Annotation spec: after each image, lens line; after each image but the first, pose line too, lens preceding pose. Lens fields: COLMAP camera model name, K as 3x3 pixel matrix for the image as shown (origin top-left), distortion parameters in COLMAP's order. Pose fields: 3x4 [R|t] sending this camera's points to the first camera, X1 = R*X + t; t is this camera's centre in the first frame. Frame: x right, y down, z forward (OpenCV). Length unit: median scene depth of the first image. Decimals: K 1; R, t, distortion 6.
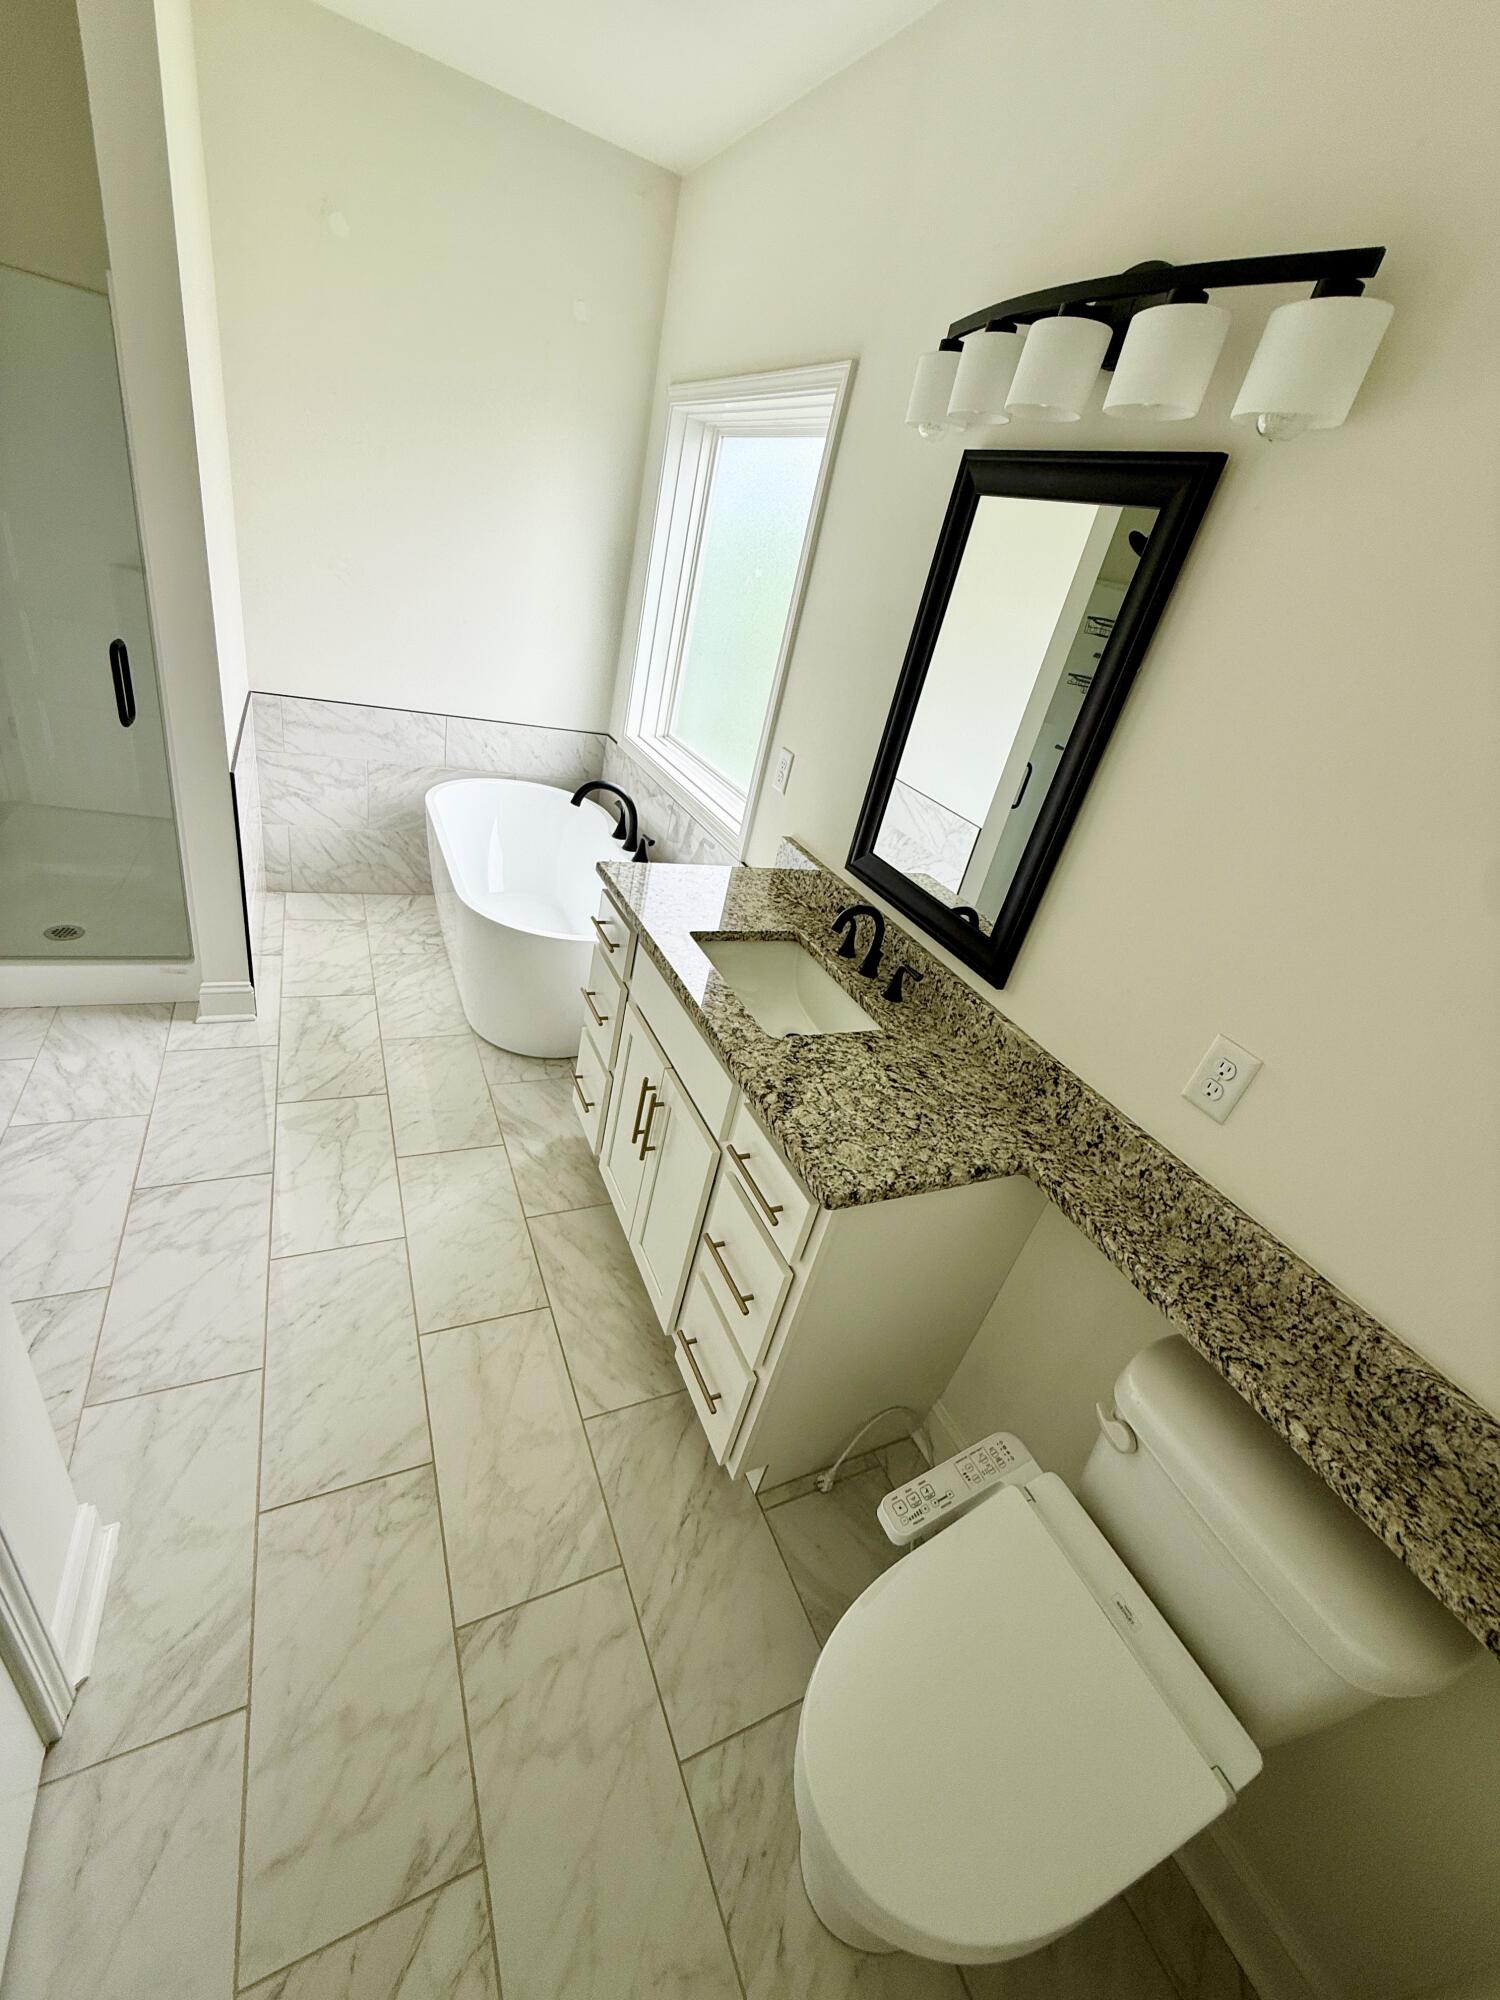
lens RADIAL K [[796.5, 0, 744.1], [0, 796.5, 993.7], [0, 0, 1]] dist [-0.000254, 0.000220]
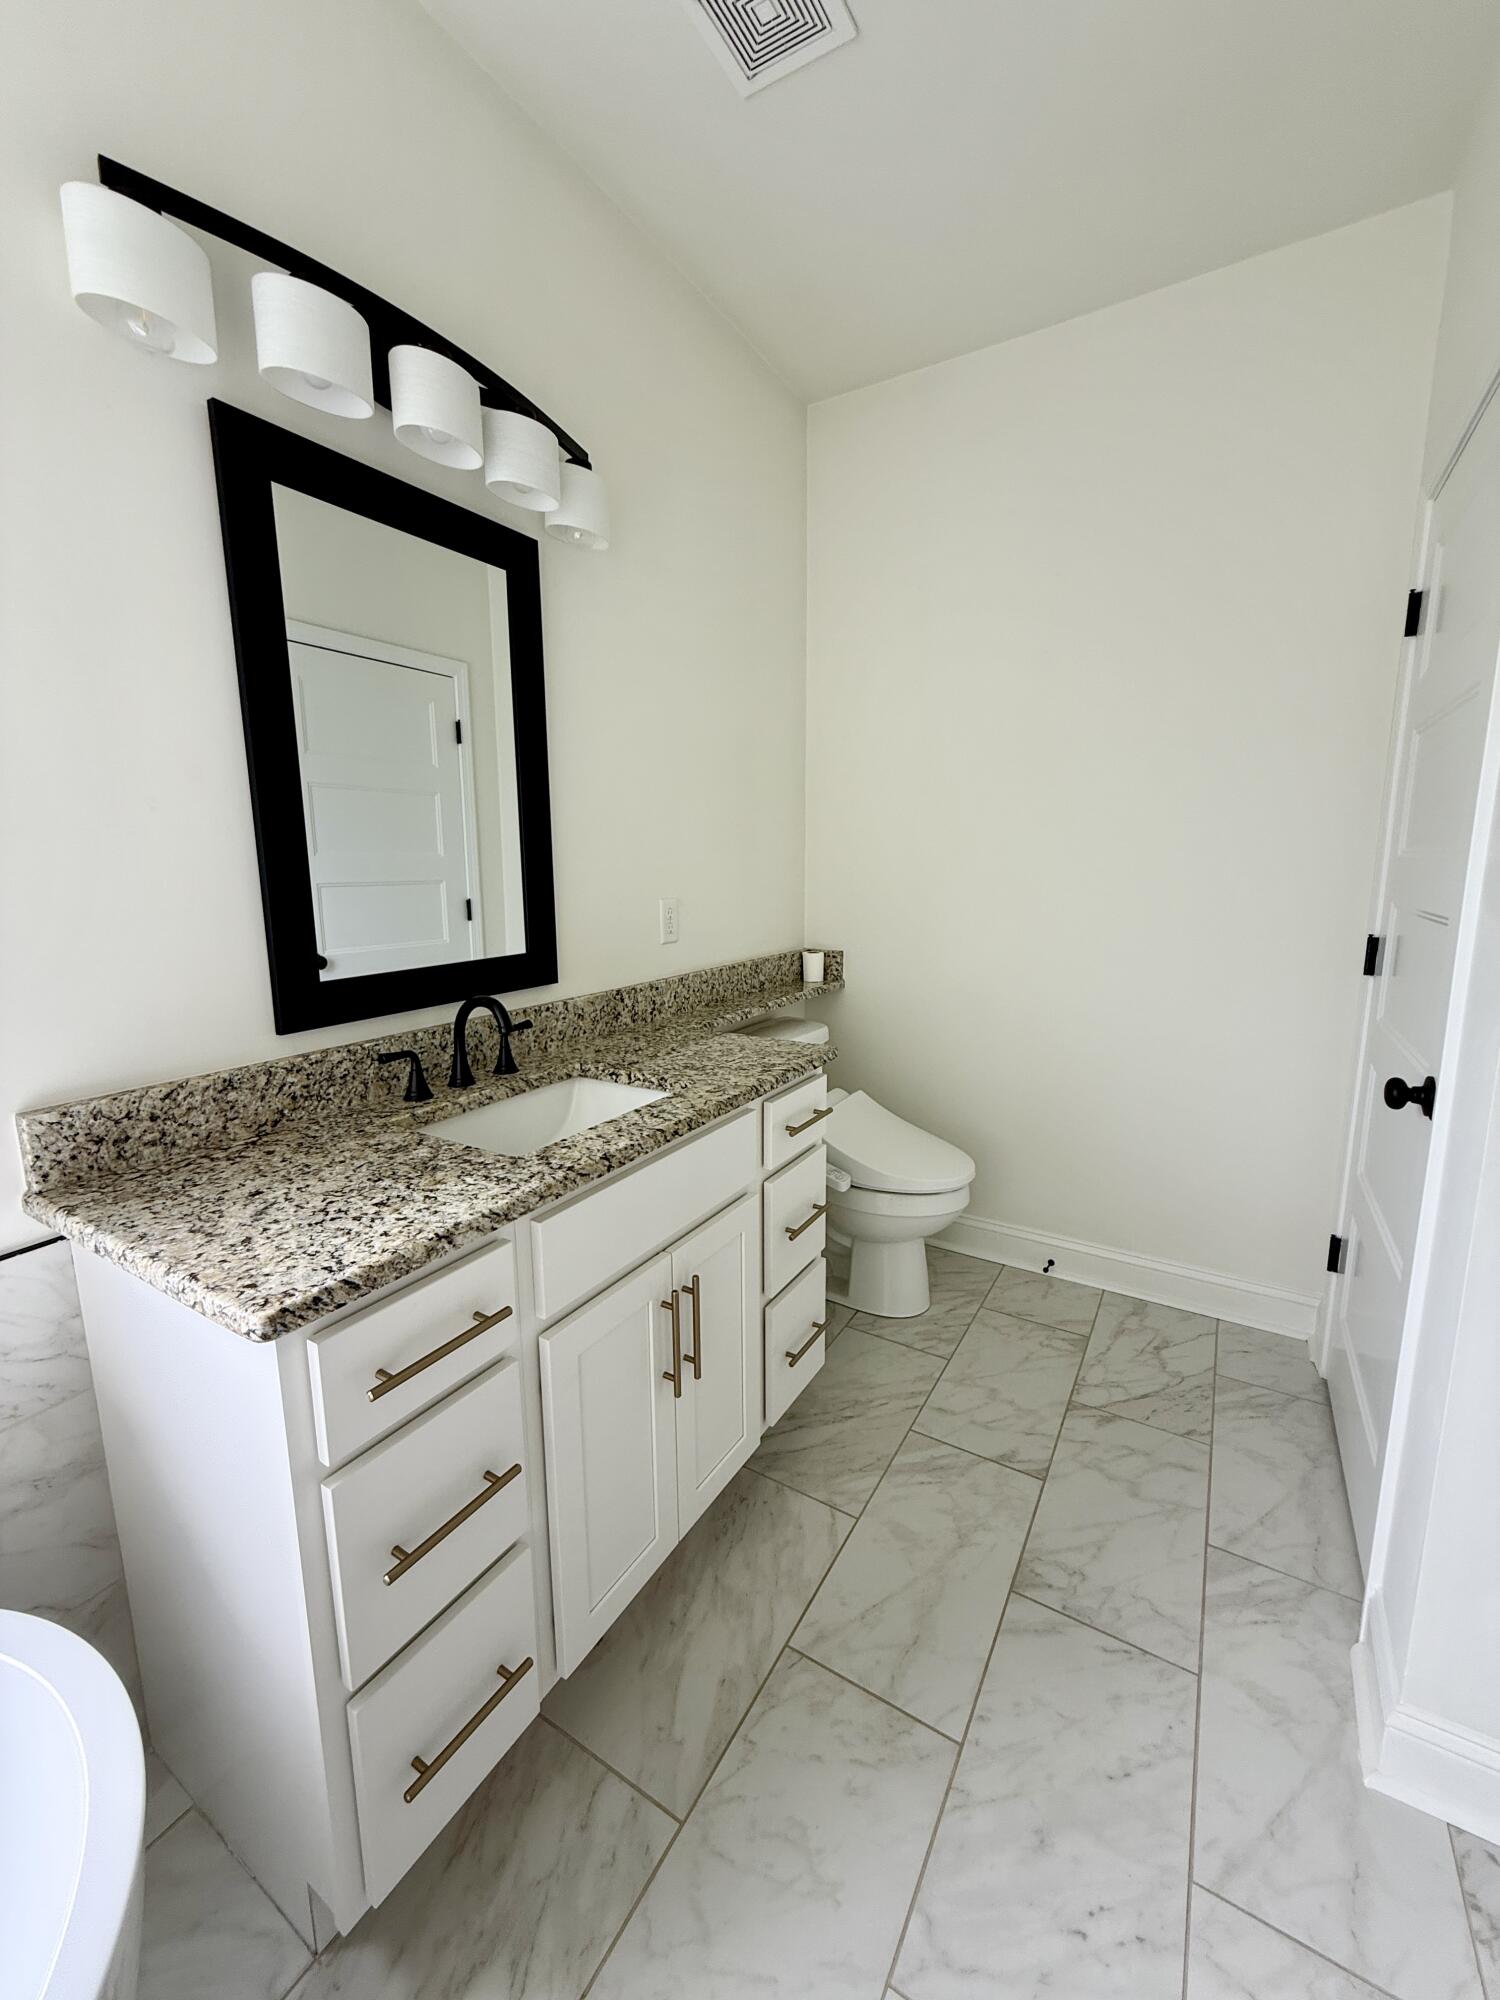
lens RADIAL K [[796.5, 0, 752.5], [0, 796.5, 993.8], [0, 0, 1]] dist [-0.000254, 0.000220]
pose [[-0.548419, -0.342639, 0.762781, -0.561609], [0.305025, 0.767370, 0.564006, -0.439836], [-0.778586, 0.541979, -0.316327, 0.935467]]
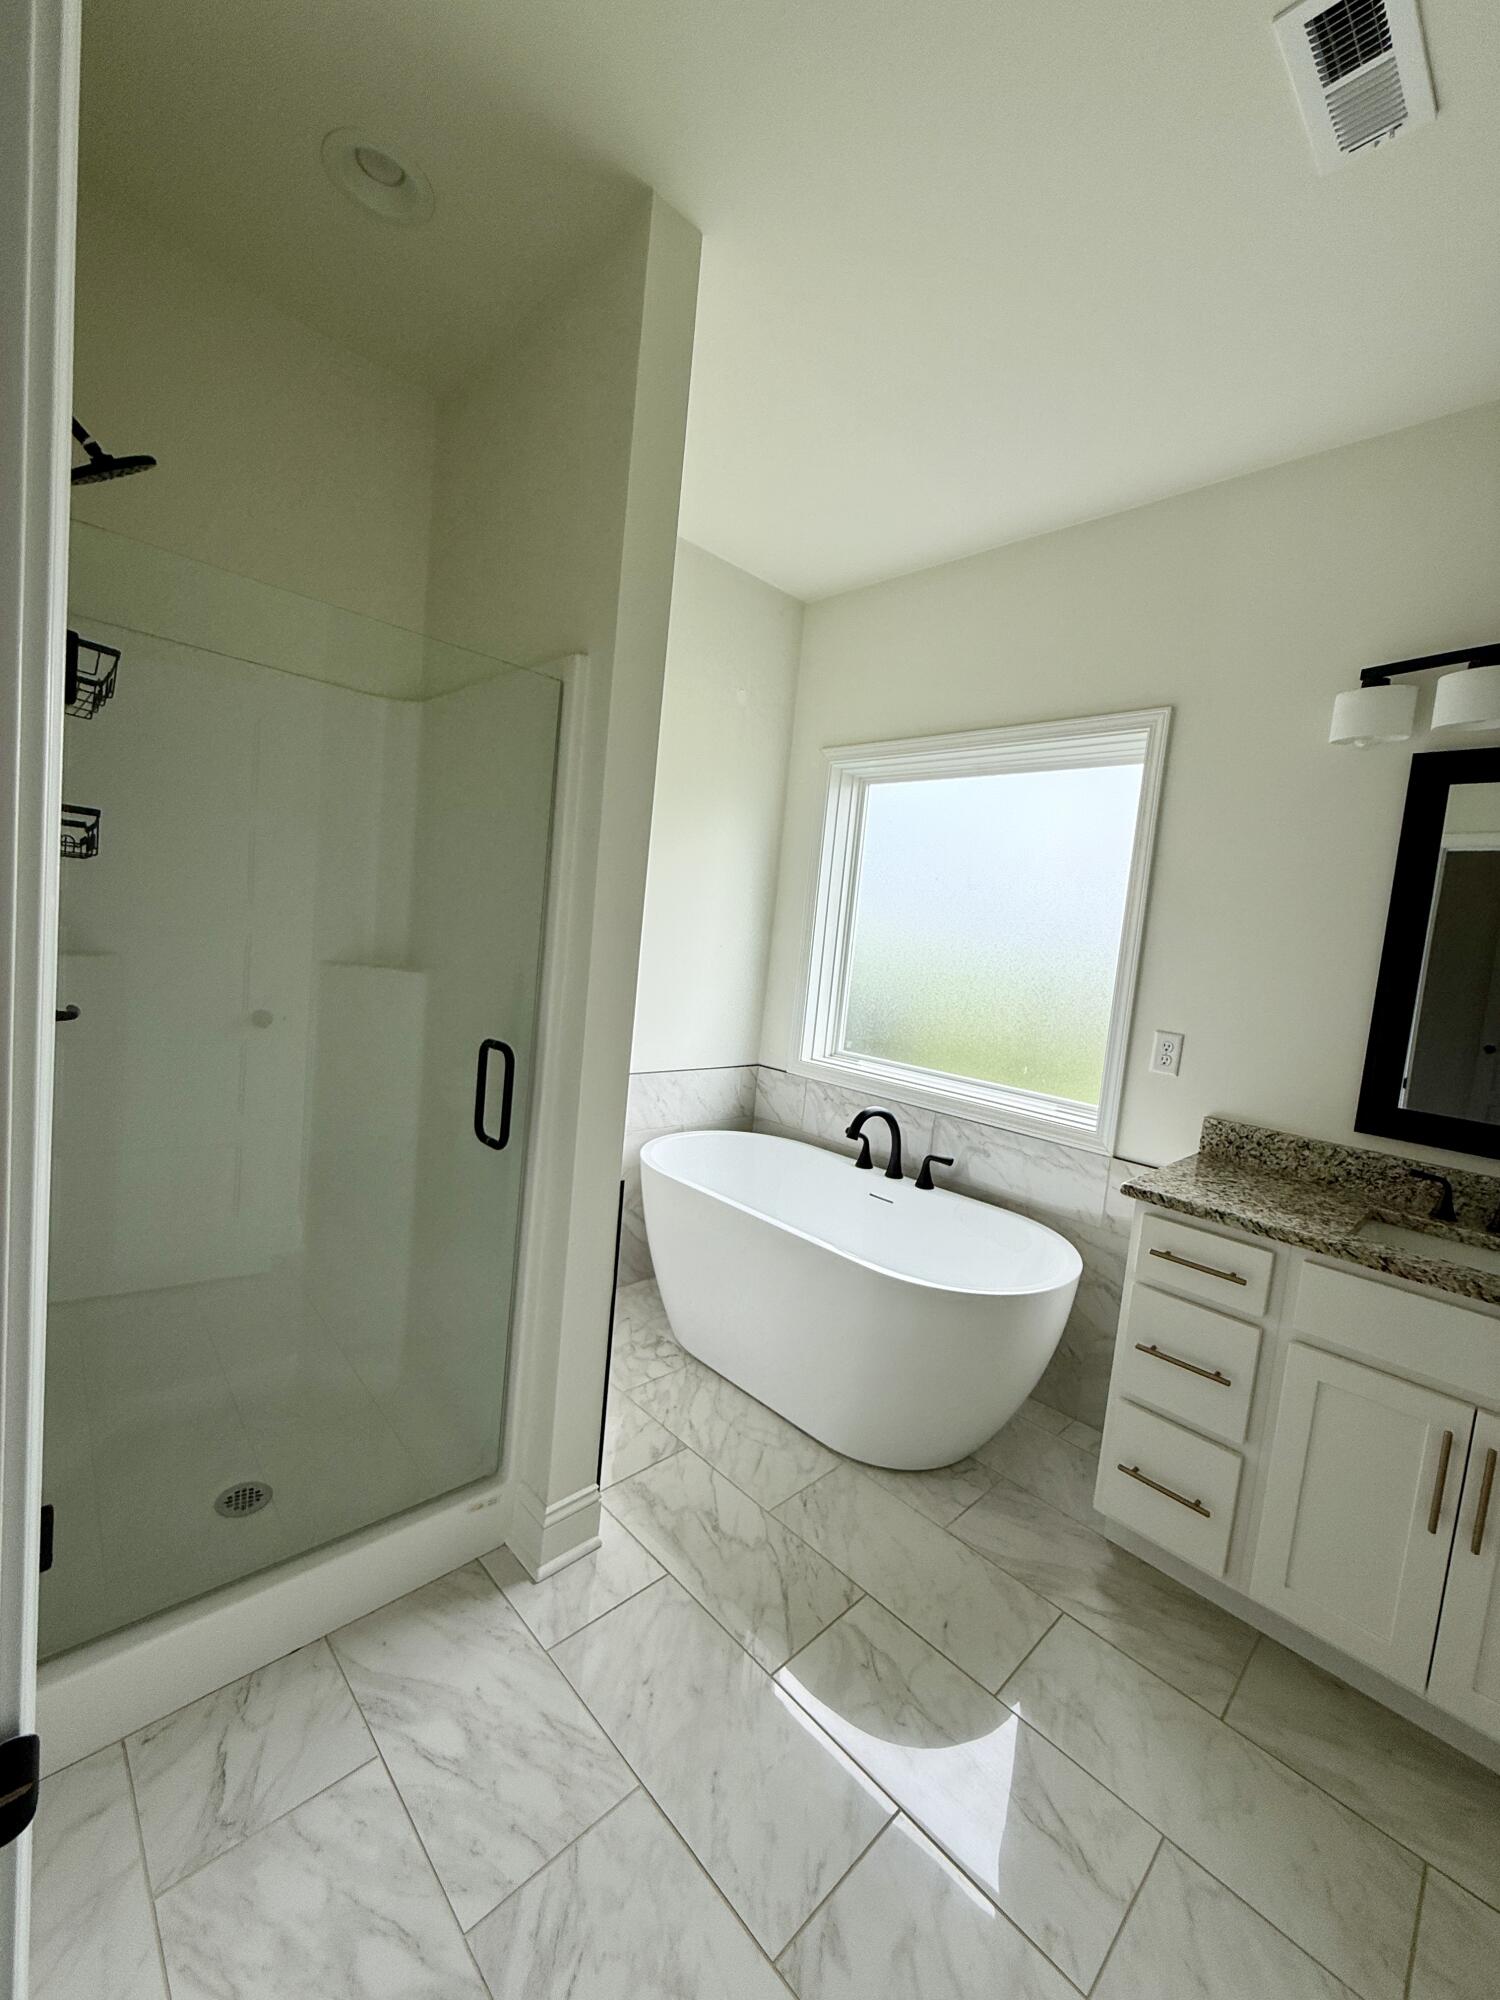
lens RADIAL K [[796.5, 0, 743.9], [0, 796.5, 995.4], [0, 0, 1]] dist [-0.000254, 0.000220]
pose [[0.938891, -0.150445, 0.309595, -0.870380], [0.253472, 0.910706, -0.326140, -0.188389], [-0.232884, 0.384683, 0.893187, 0.266897]]
